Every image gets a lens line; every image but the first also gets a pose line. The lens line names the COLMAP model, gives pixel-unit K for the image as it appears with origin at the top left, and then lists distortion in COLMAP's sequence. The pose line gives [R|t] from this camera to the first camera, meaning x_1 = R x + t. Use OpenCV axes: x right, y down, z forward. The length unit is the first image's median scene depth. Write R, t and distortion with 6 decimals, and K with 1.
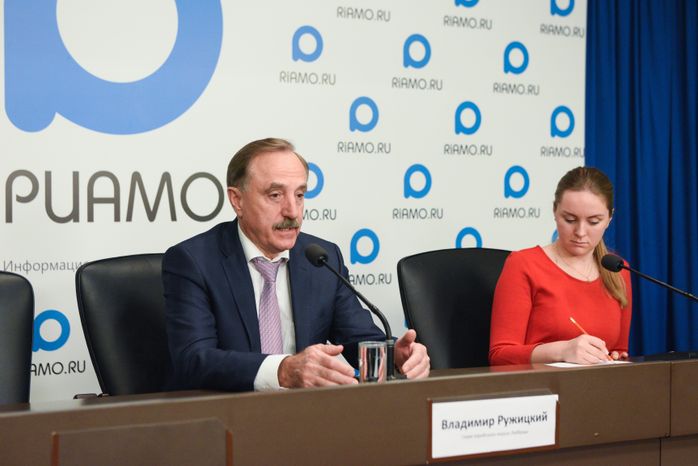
lens RADIAL K [[1405.7, 0, 349.0], [0, 1405.7, 233.0], [0, 0, 1]] dist [0.044787, 0.192719]
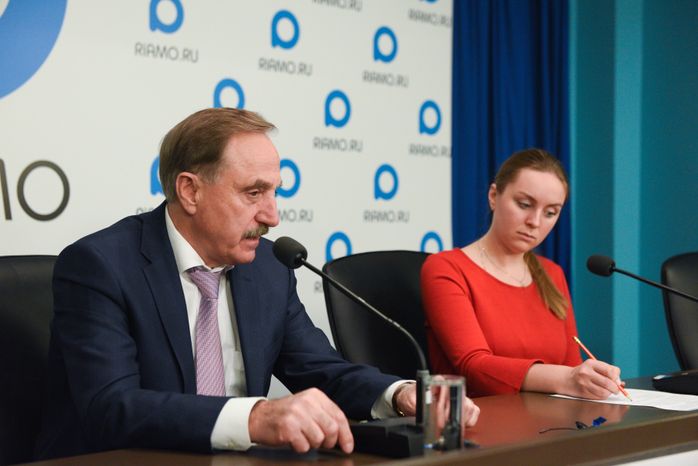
lens RADIAL K [[1277.7, 0, 349.0], [0, 1277.7, 233.0], [0, 0, 1]] dist [0.071796, 0.077152]
pose [[0.977902, 0.005084, 0.209000, -0.118626], [-0.002235, 0.999901, -0.013866, 0.011933], [-0.209050, 0.013092, 0.977817, 0.328272]]
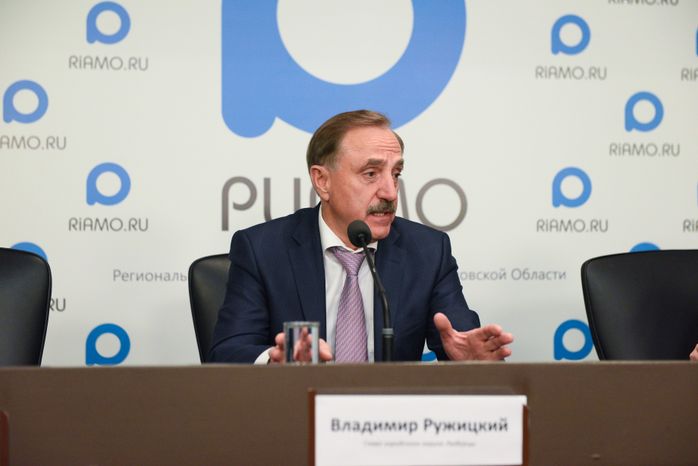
lens RADIAL K [[1334.1, 0, 349.0], [0, 1334.1, 233.0], [0, 0, 1]] dist [0.008696, 0.190518]
pose [[0.910457, -0.014779, -0.413340, 0.274181], [-0.007268, 0.998635, -0.051714, 0.051853], [0.413540, 0.050088, 0.909107, 0.255688]]
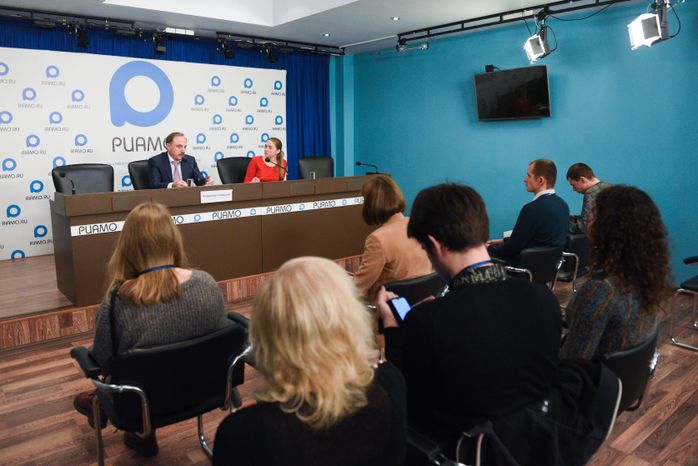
lens RADIAL K [[513.8, 0, 349.0], [0, 513.8, 233.0], [0, 0, 1]] dist [-0.043764, 0.003761]
pose [[0.989566, -0.031681, 0.140552, 0.221228], [0.008782, 0.986974, 0.160637, -0.007568], [-0.143810, -0.157727, 0.976955, -0.536908]]
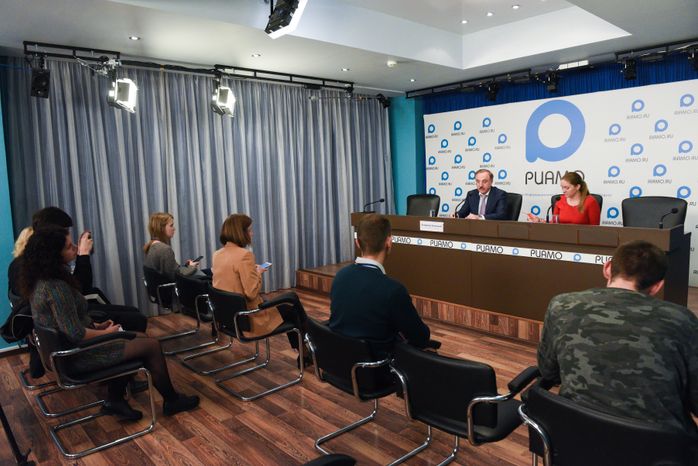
lens RADIAL K [[513.8, 0, 349.0], [0, 513.8, 233.0], [0, 0, 1]] dist [-0.043764, 0.003761]
pose [[0.182387, 0.100314, -0.978096, 1.471962], [0.007238, 0.994618, 0.103358, -0.031189], [0.983200, -0.025930, 0.180679, 0.258965]]
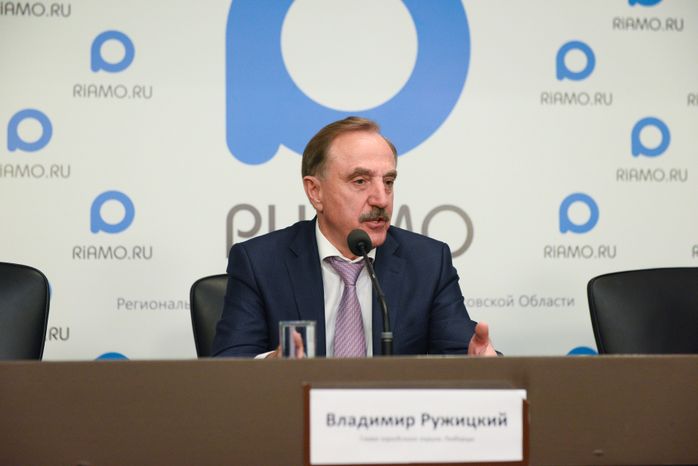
lens RADIAL K [[1334.1, 0, 349.0], [0, 1334.1, 233.0], [0, 0, 1]] dist [0.008696, 0.190518]
pose [[0.905738, -0.039095, -0.422032, 0.277305], [-0.000682, 0.995601, -0.093690, 0.076858], [0.423838, 0.085147, 0.901727, 0.268081]]
